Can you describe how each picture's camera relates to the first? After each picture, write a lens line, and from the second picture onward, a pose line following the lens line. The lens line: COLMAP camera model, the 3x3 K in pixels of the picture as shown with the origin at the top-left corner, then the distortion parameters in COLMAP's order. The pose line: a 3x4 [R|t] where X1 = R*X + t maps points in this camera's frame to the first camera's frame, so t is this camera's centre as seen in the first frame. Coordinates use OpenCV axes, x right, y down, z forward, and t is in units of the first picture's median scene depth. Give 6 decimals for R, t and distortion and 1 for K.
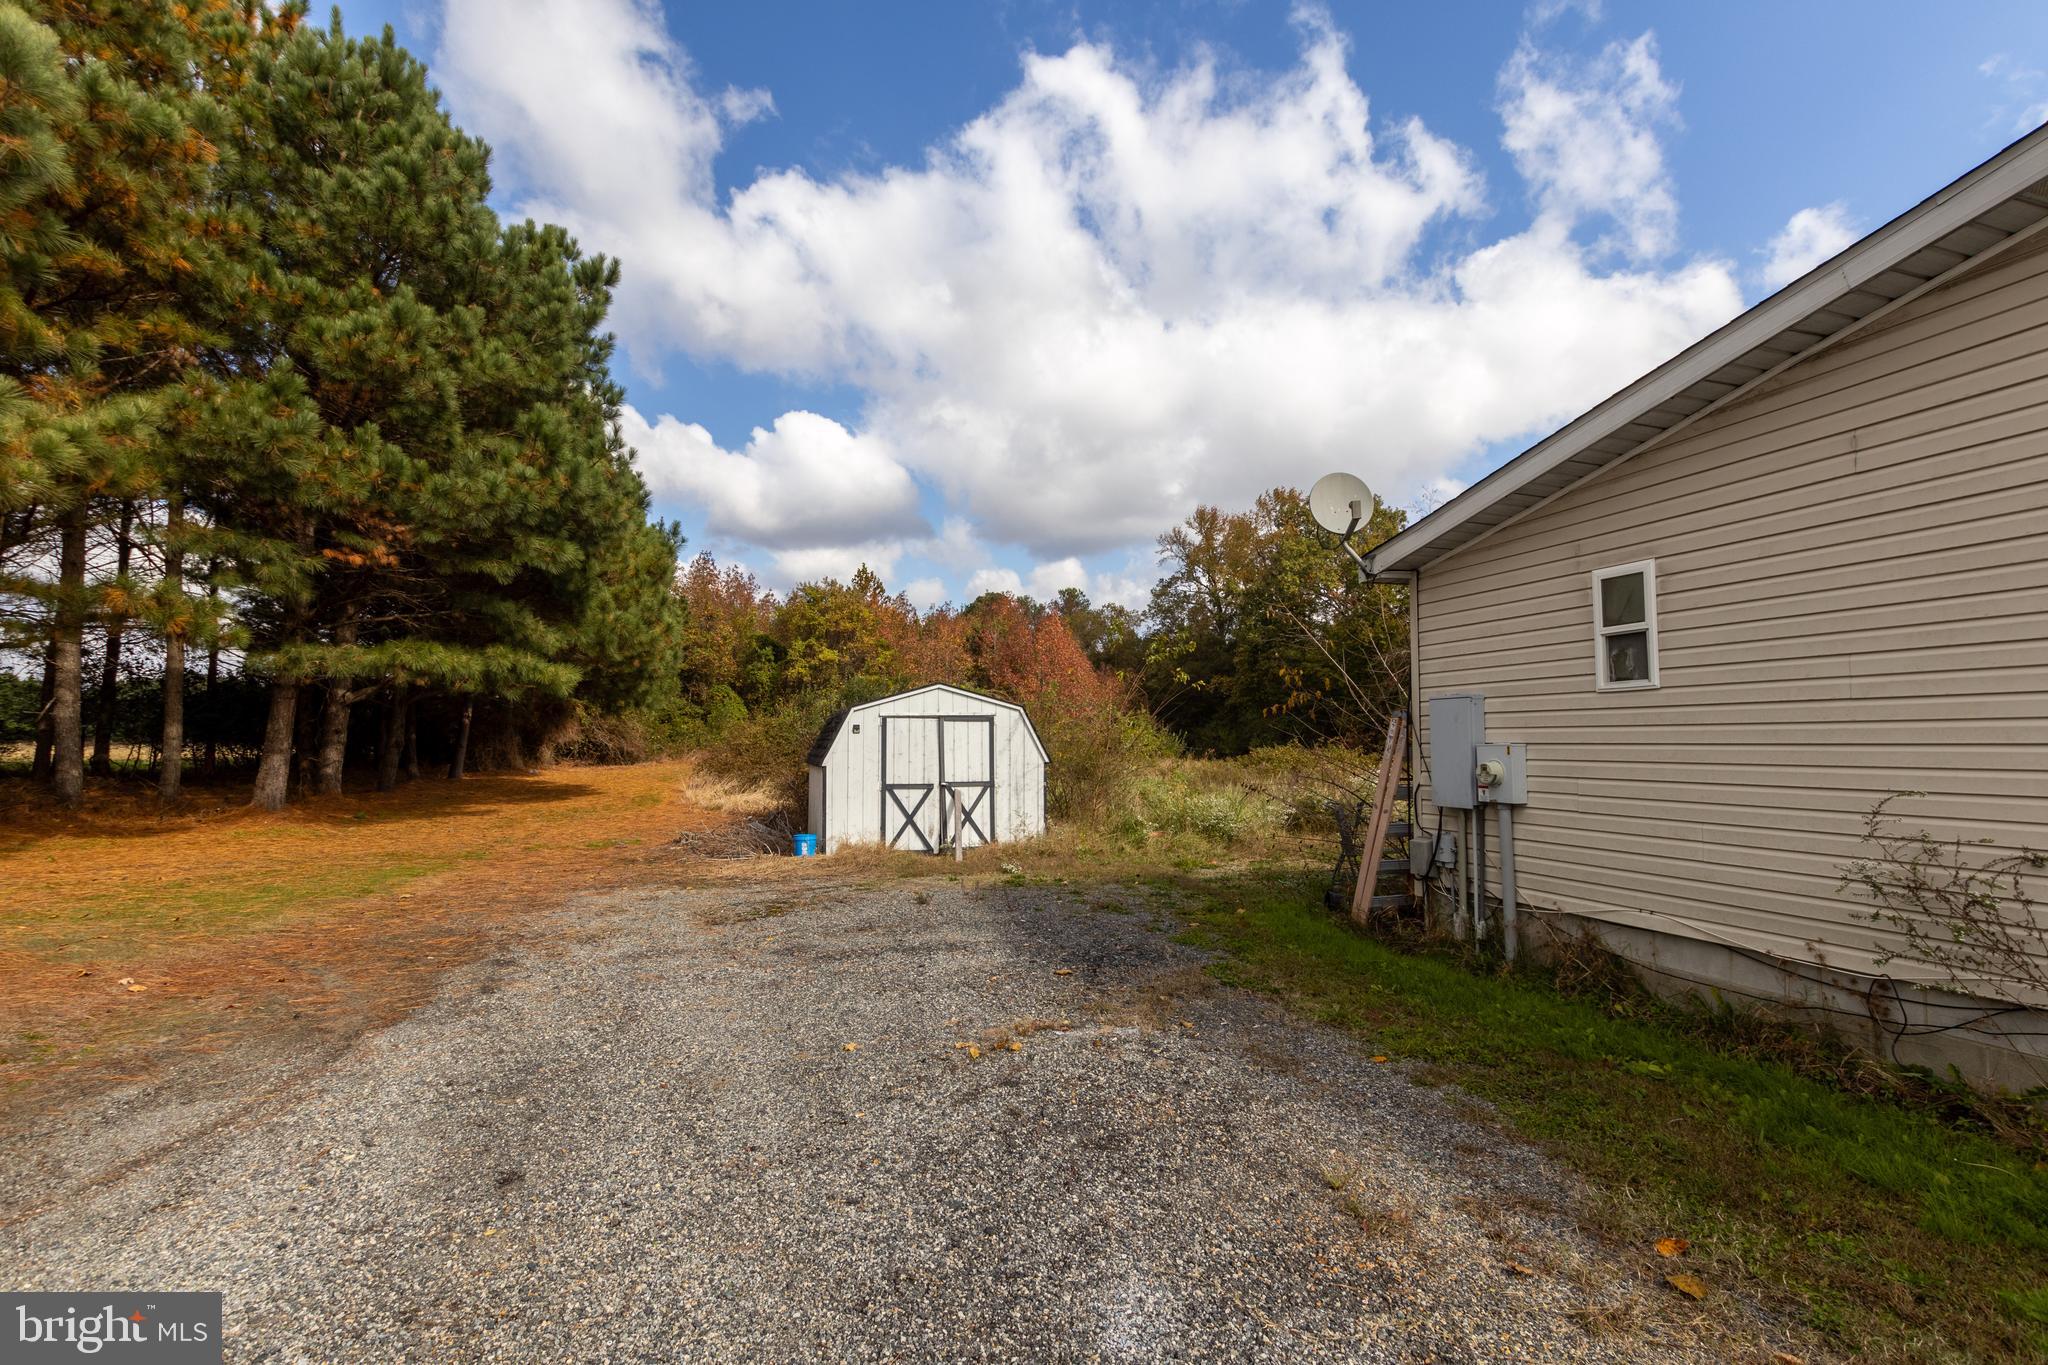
lens RADIAL K [[927.7, 0, 1027.7], [0, 927.7, 693.2], [0, 0, 1]] dist [-0.000095, -0.000308]
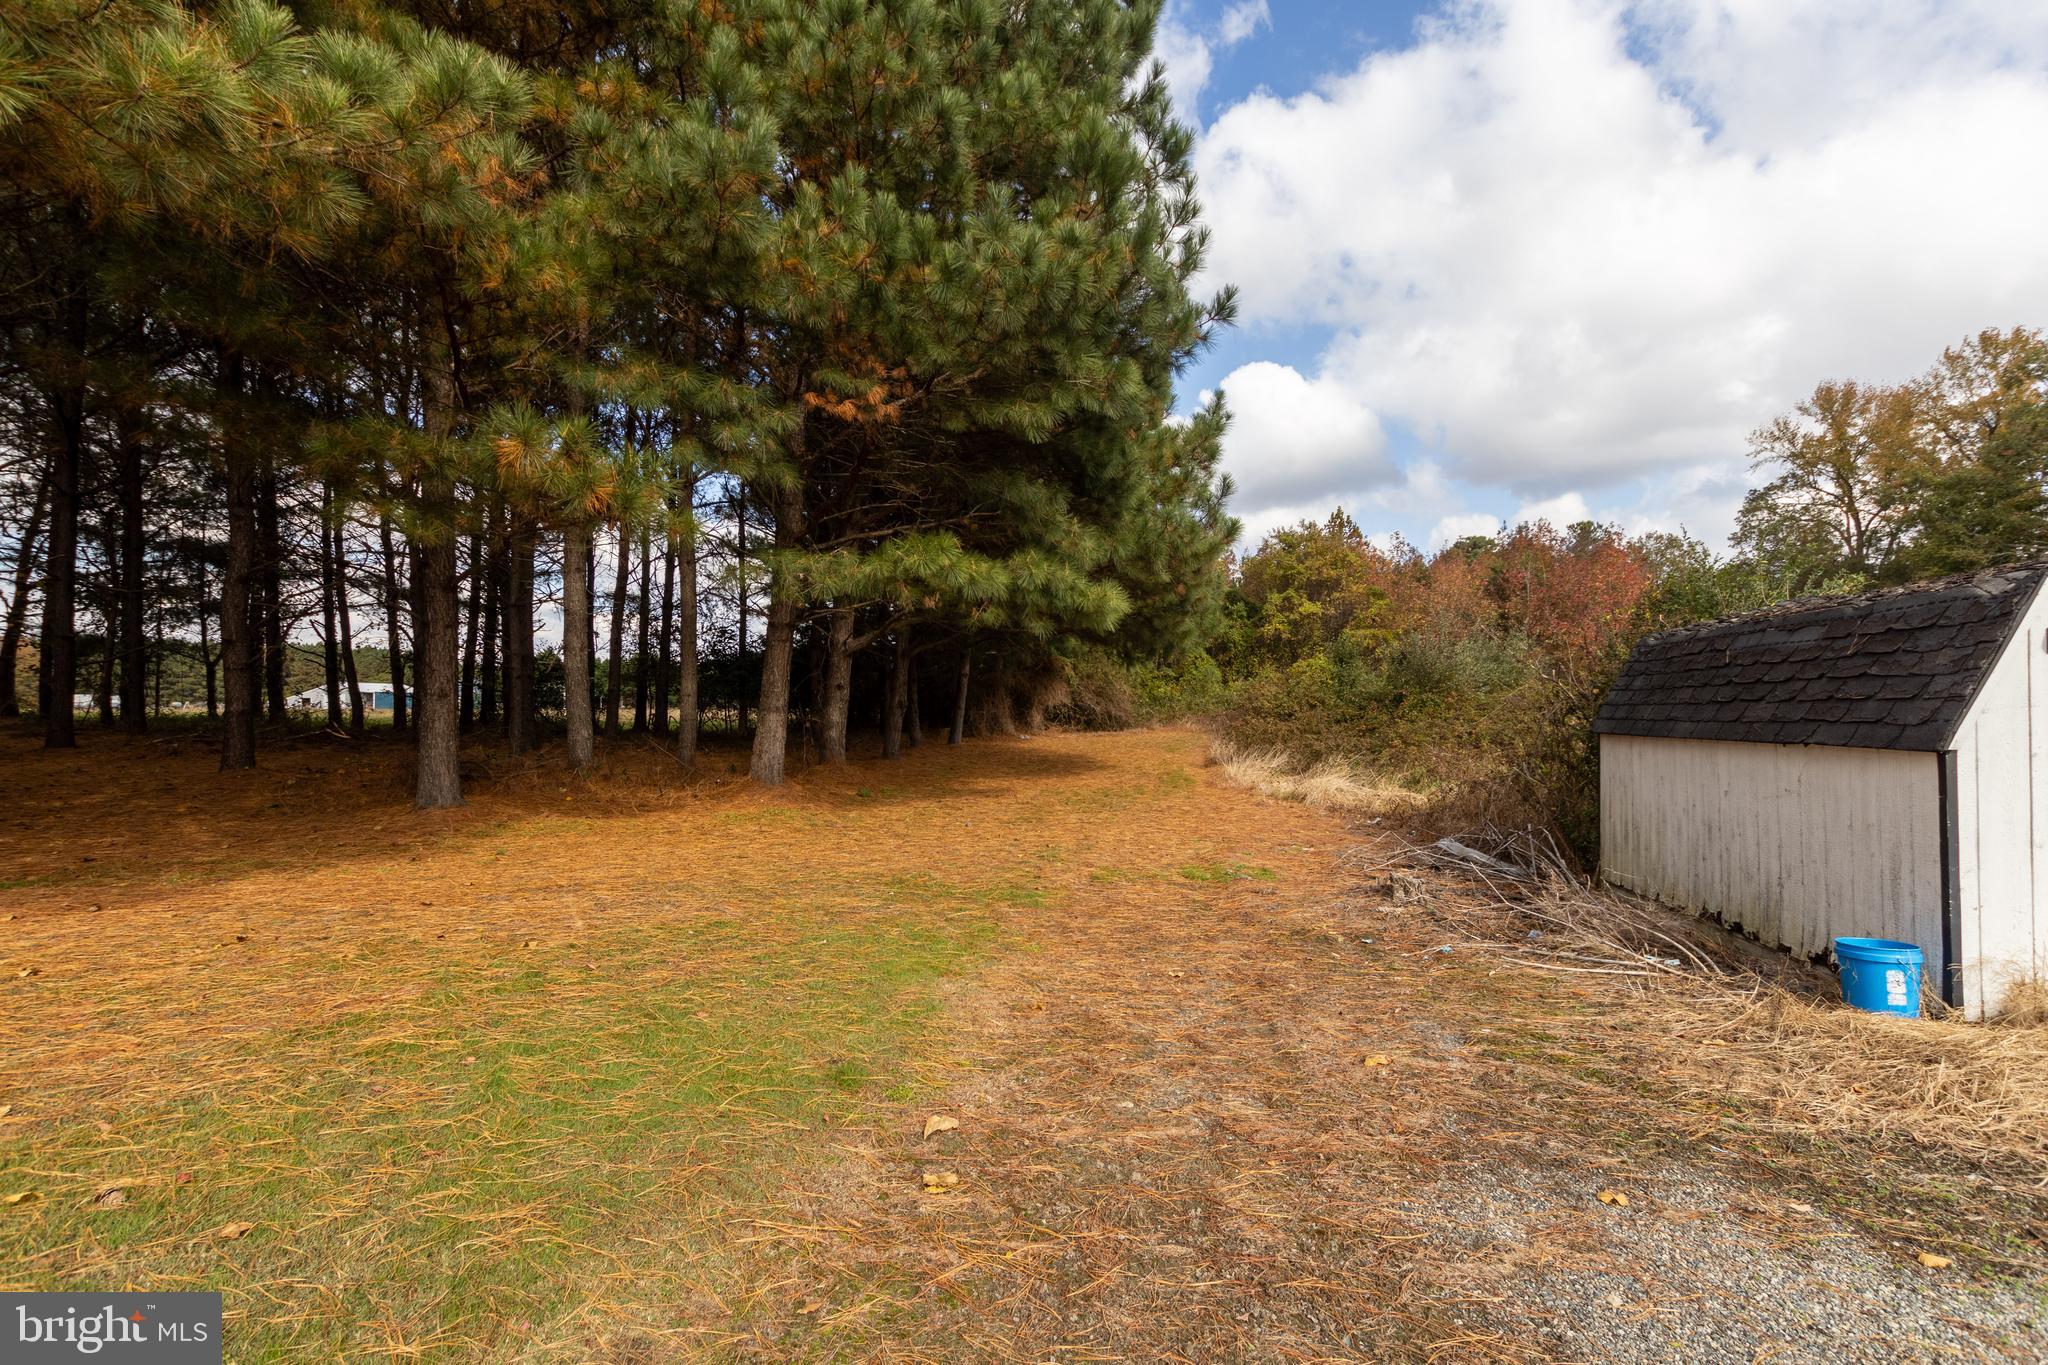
lens RADIAL K [[978.4, 0, 1016.4], [0, 978.4, 694.2], [0, 0, 1]] dist [0.002277, 0.000092]
pose [[0.888441, -0.003102, -0.458980, -0.209538], [0.020349, 0.999260, 0.032635, 0.022832], [0.458539, -0.038334, 0.887847, 0.305378]]
